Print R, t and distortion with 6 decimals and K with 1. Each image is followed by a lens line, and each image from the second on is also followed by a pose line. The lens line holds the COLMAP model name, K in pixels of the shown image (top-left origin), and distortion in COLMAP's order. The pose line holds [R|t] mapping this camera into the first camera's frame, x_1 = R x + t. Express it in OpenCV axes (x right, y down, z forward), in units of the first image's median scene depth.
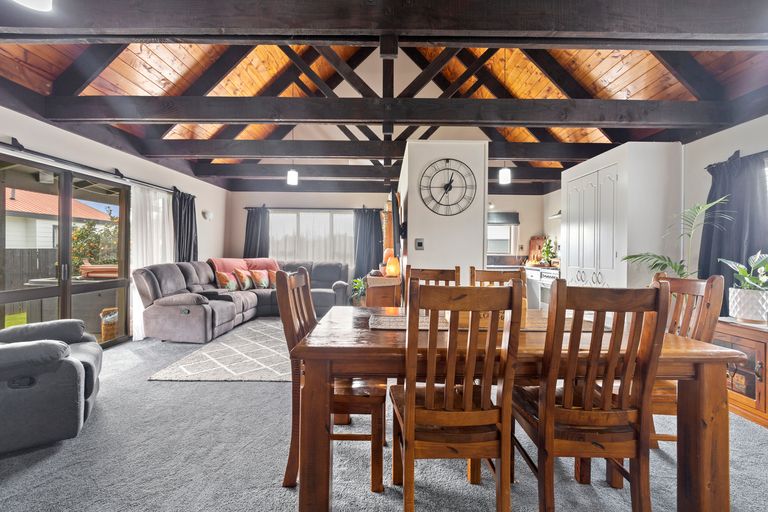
lens RADIAL K [[331.5, 0, 384.0], [0, 331.5, 256.0], [0, 0, 1]] dist [-0.000754, -0.000061]
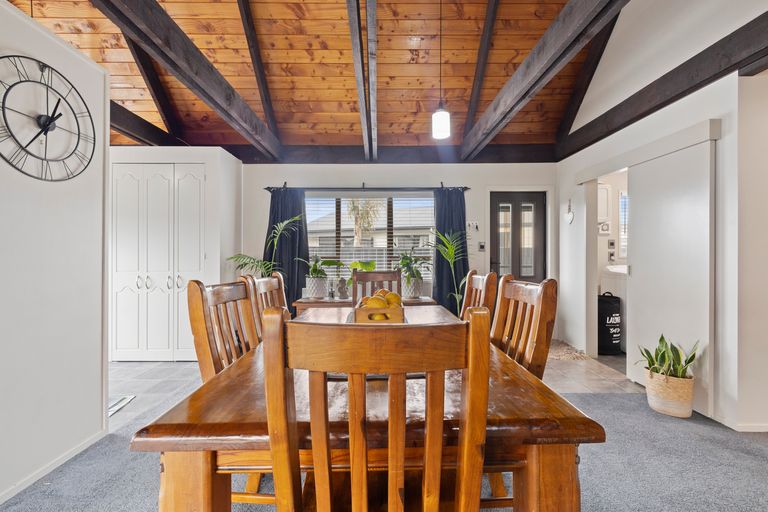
lens RADIAL K [[331.5, 0, 384.0], [0, 331.5, 256.0], [0, 0, 1]] dist [-0.000754, -0.000061]
pose [[-0.014786, -0.012026, 0.999818, -0.676640], [0.012784, 0.999844, 0.012215, -0.020389], [-0.999809, 0.012963, -0.014630, 1.112204]]
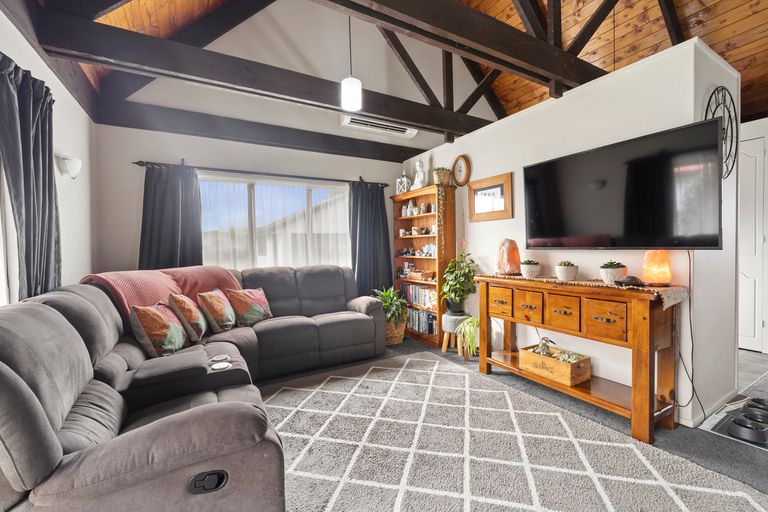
lens RADIAL K [[331.5, 0, 384.0], [0, 331.5, 256.0], [0, 0, 1]] dist [-0.000754, -0.000061]
pose [[0.863745, -0.040019, 0.502337, -0.354771], [0.033098, 0.999195, 0.022691, -0.009847], [-0.502841, -0.002973, 0.864374, 0.406257]]
